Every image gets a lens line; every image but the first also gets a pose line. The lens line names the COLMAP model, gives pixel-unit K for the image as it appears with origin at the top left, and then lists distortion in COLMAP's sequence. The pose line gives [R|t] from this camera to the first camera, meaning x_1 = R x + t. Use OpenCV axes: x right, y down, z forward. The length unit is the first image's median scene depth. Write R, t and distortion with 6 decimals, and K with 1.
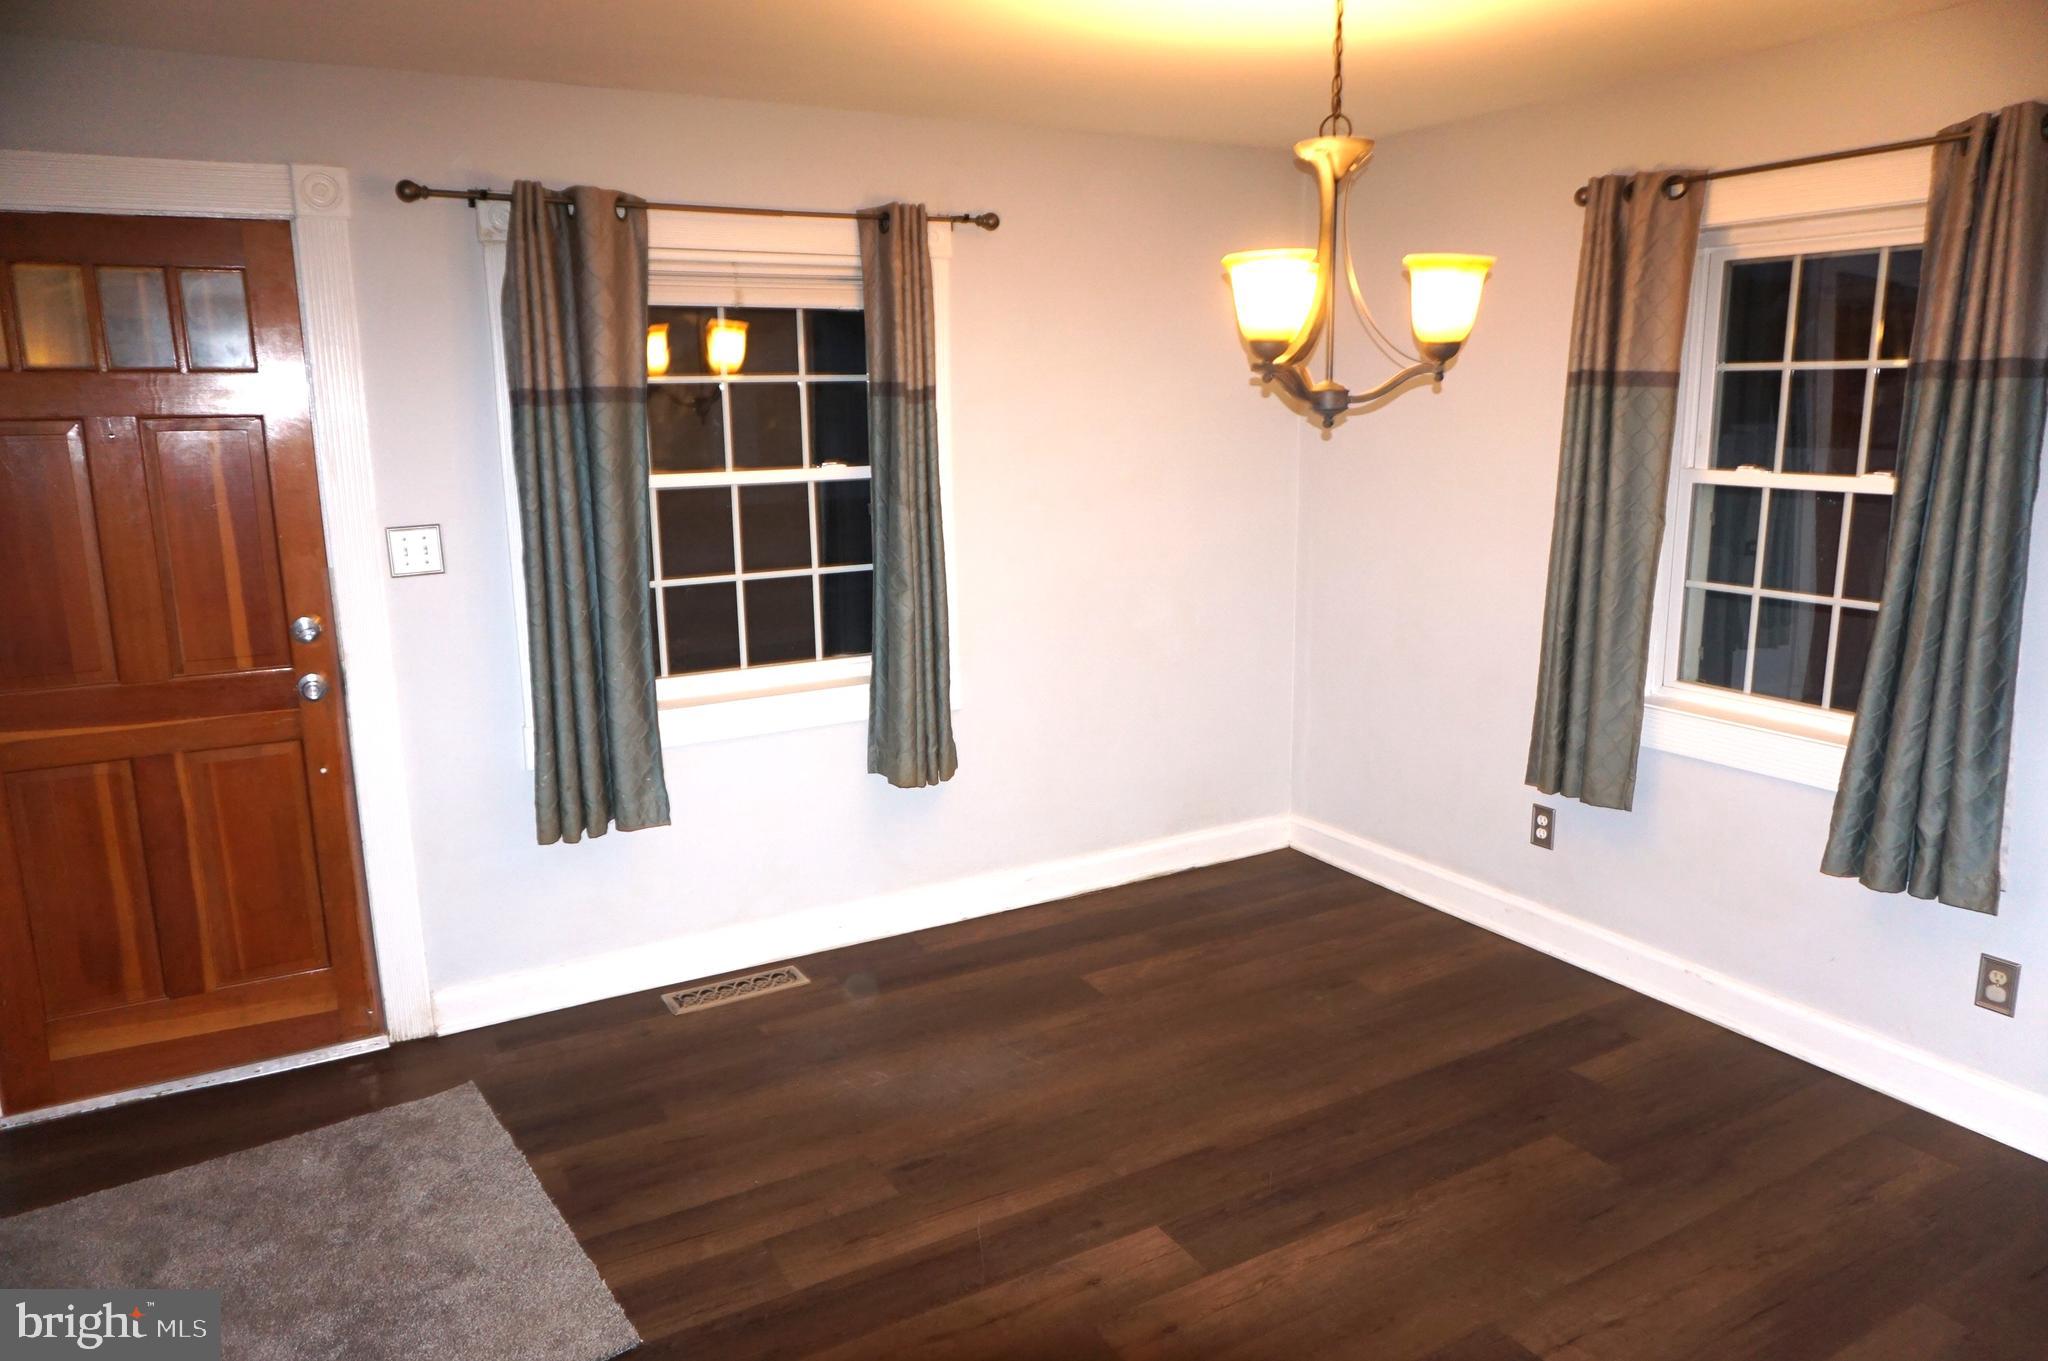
lens RADIAL K [[1354.7, 0, 1053.3], [0, 1354.7, 695.1], [0, 0, 1]] dist [-0.038136, 0.027810]
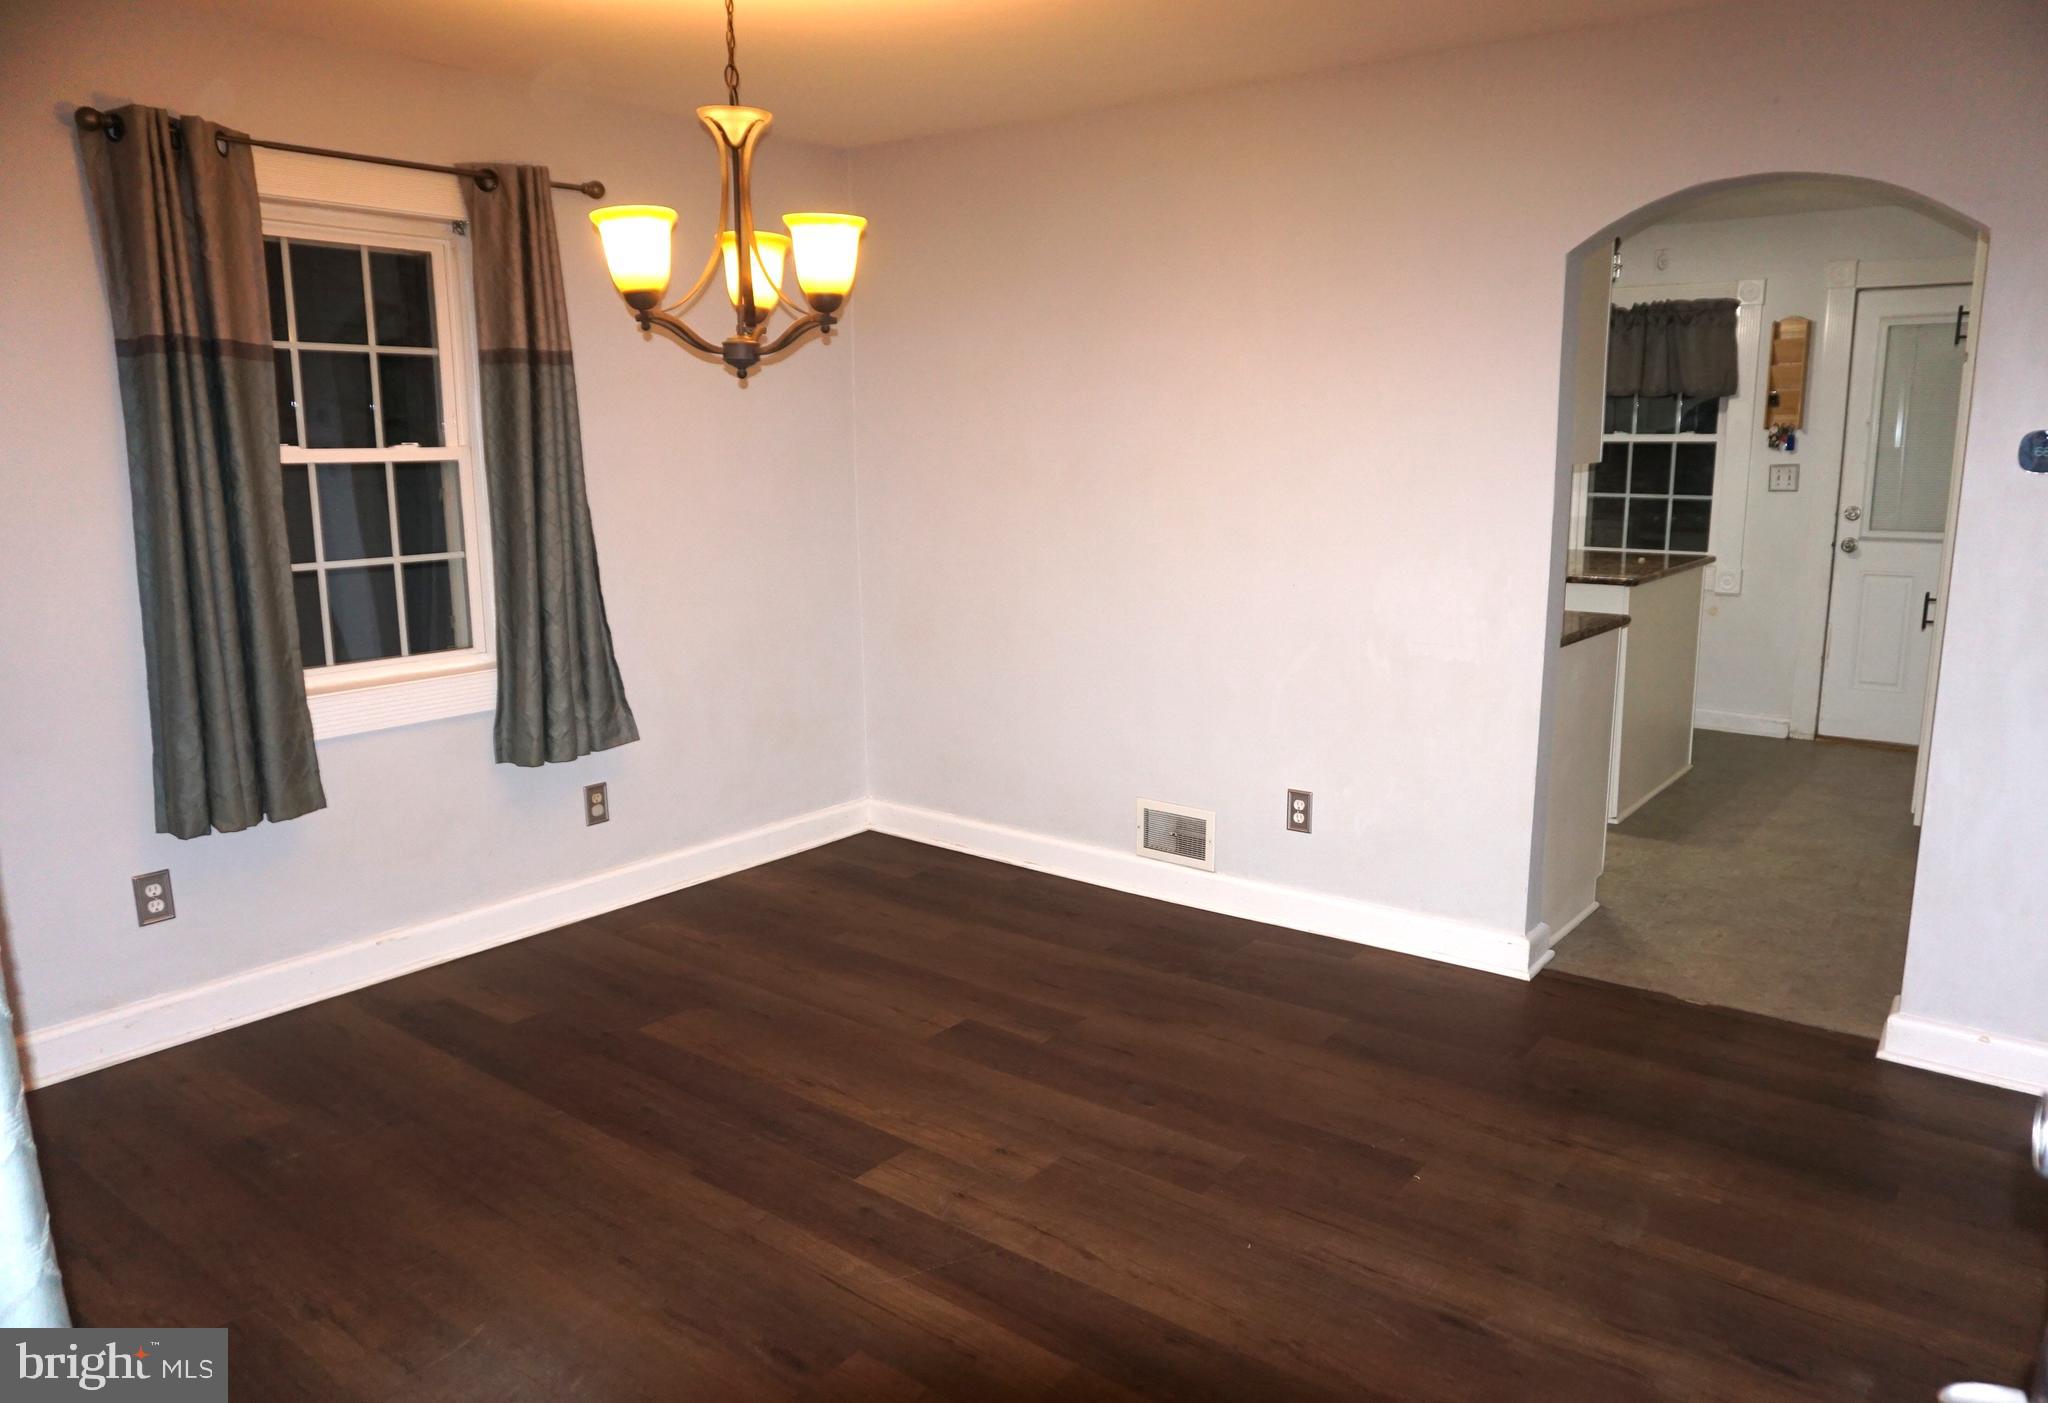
lens RADIAL K [[1405.2, 0, 1053.5], [0, 1405.2, 700.2], [0, 0, 1]] dist [-0.036535, 0.033545]
pose [[-0.369913, -0.159750, 0.915229, -0.793879], [0.204065, 0.947079, 0.247787, -0.151399], [-0.906378, 0.278426, -0.317738, 1.010123]]
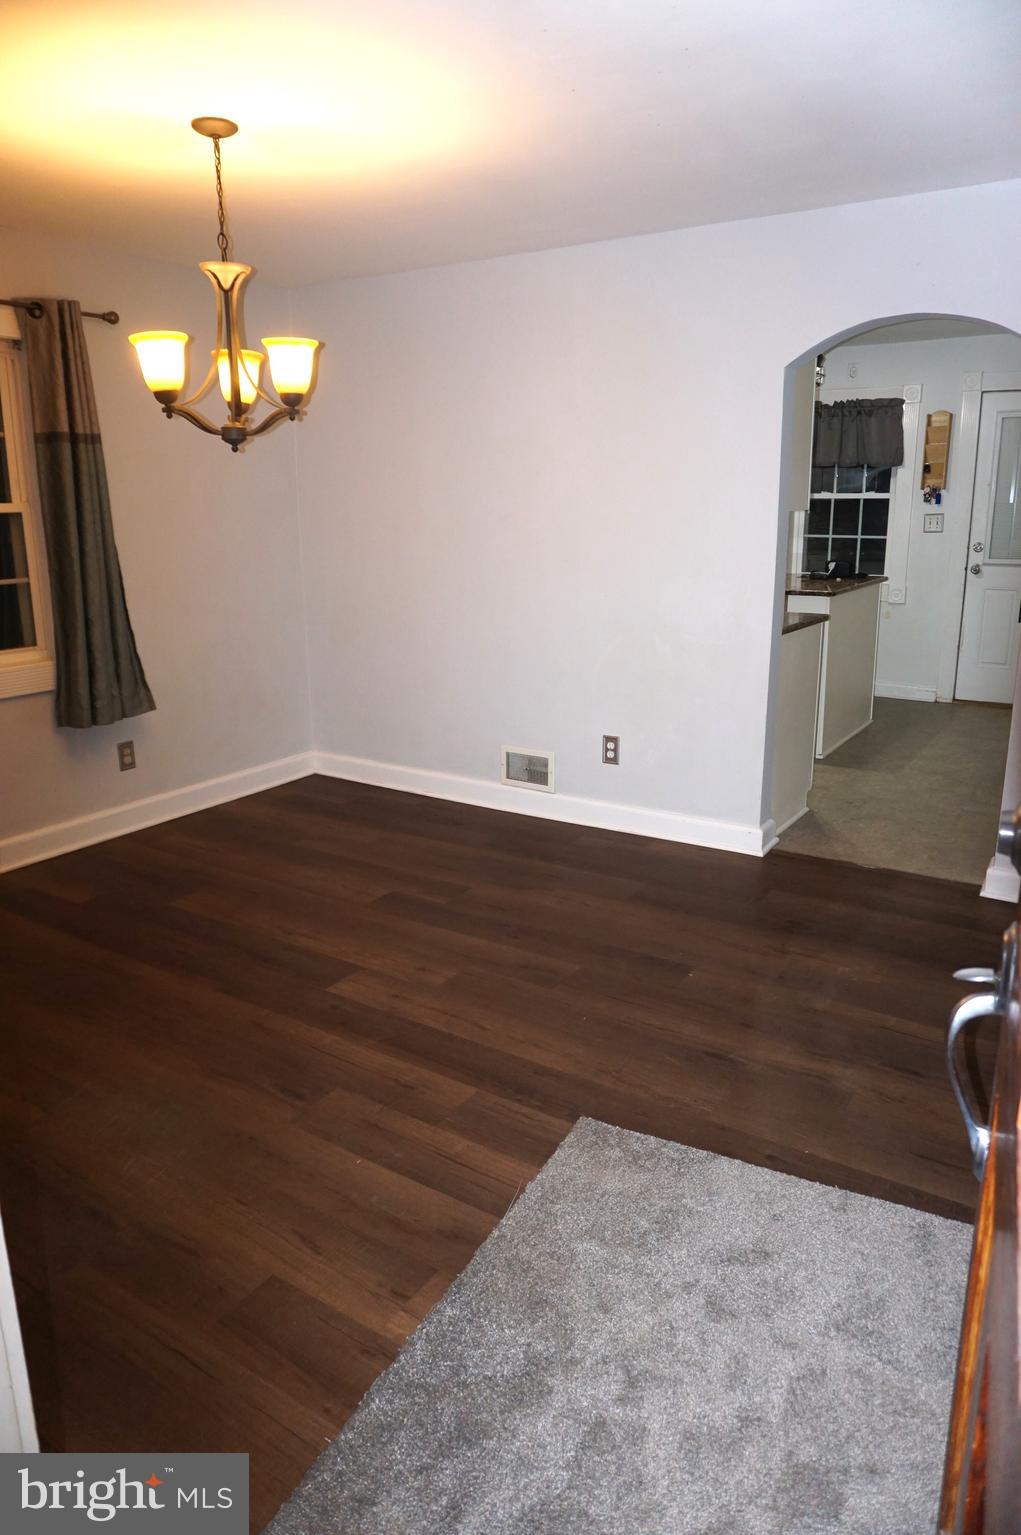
lens RADIAL K [[1015.4, 0, 510.5], [0, 1015.4, 767.5], [0, 0, 1]] dist [-0.038136, 0.027810]
pose [[-0.444129, -0.215353, 0.869697, -0.870779], [0.202178, 0.921559, 0.331442, -0.153368], [-0.872854, 0.323036, -0.365751, 1.064026]]
